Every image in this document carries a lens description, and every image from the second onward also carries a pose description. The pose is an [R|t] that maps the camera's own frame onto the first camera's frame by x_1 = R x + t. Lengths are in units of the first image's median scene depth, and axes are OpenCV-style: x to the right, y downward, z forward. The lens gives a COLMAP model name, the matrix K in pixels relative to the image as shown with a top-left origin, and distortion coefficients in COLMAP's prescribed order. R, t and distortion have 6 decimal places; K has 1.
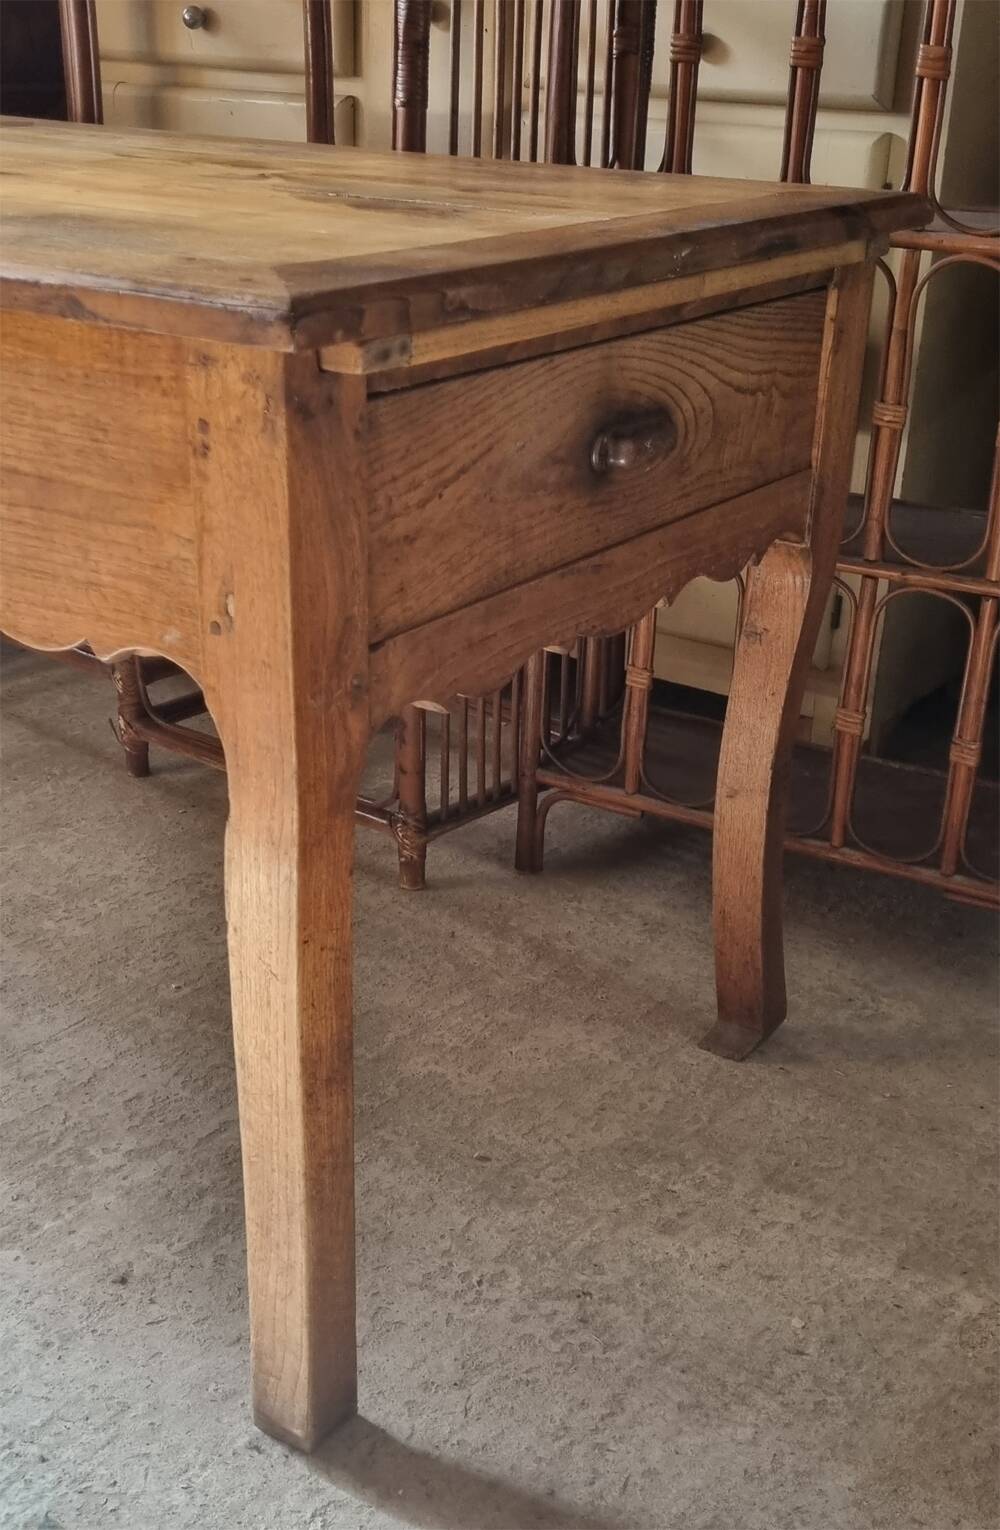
lens RADIAL K [[1854.6, 0, 499.0], [0, 1854.6, 911.2], [0, 0, 1]] dist [0.048312, 0.000000]
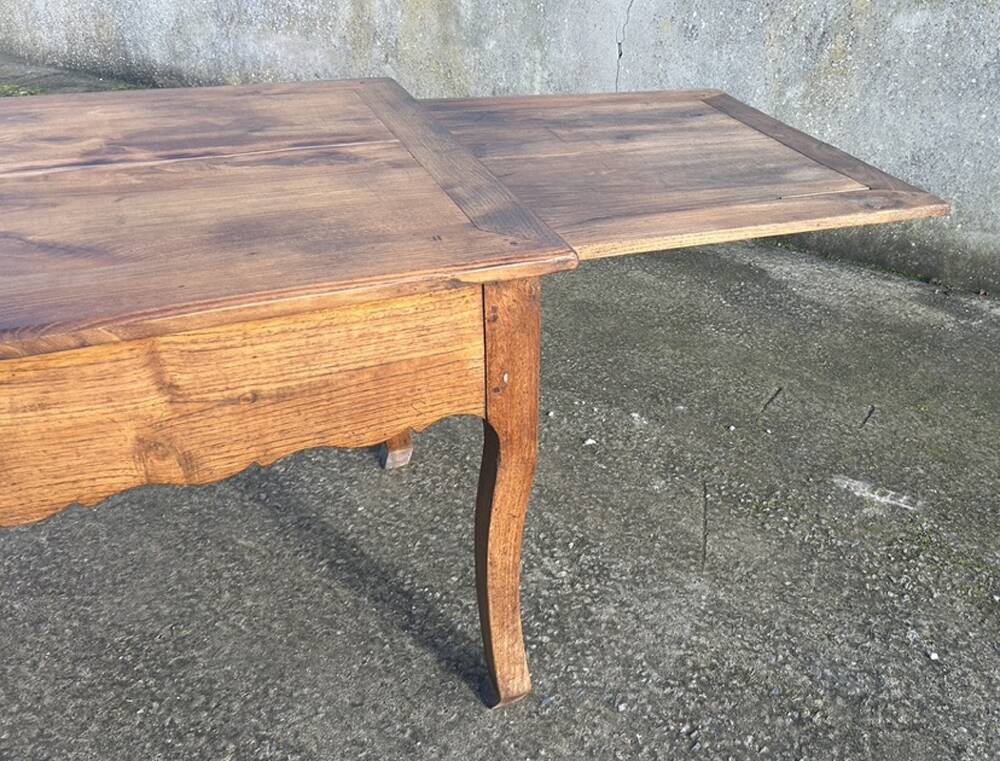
lens RADIAL K [[938.9, 0, 623.9], [0, 938.9, 349.3], [0, 0, 1]] dist [0.028675, 0.000000]
pose [[0.491716, -0.430749, 0.756750, -0.665422], [0.347029, 0.894014, 0.283390, -0.340393], [-0.798615, 0.123267, 0.589083, 0.180214]]
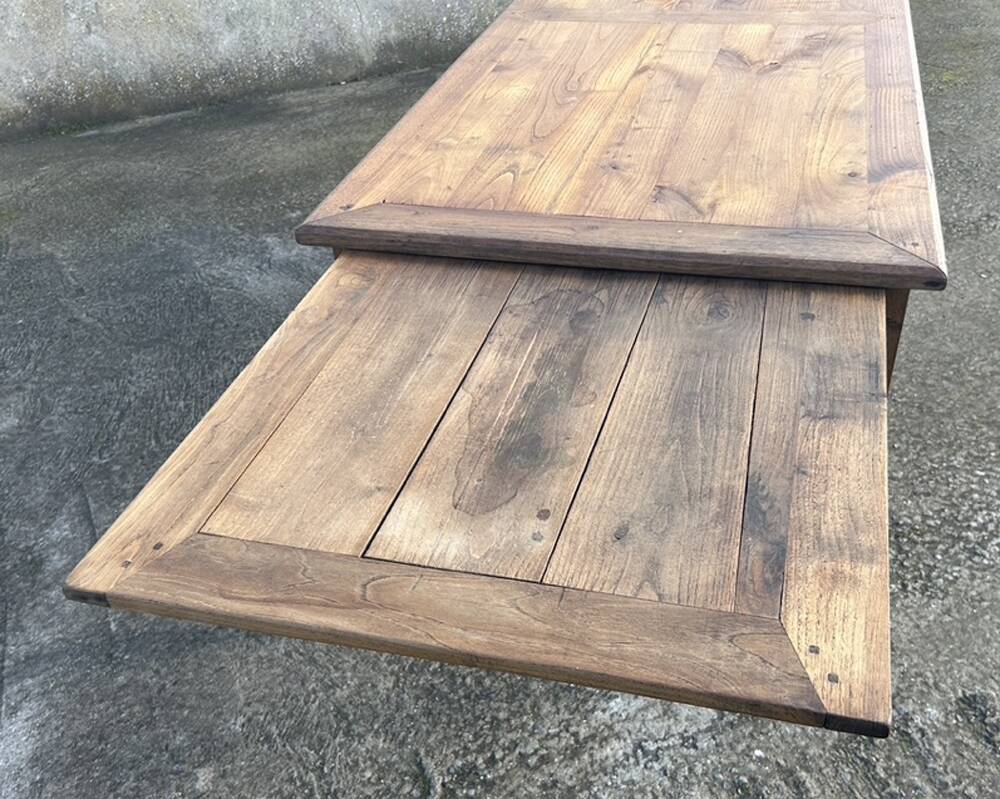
lens RADIAL K [[964.6, 0, 555.7], [0, 964.6, 474.7], [0, 0, 1]] dist [0.023139, 0.000000]
pose [[-0.362806, -0.604645, 0.709067, -1.770746], [0.450124, 0.552544, 0.701487, -1.184796], [-0.815941, 0.573672, 0.071699, 1.646523]]
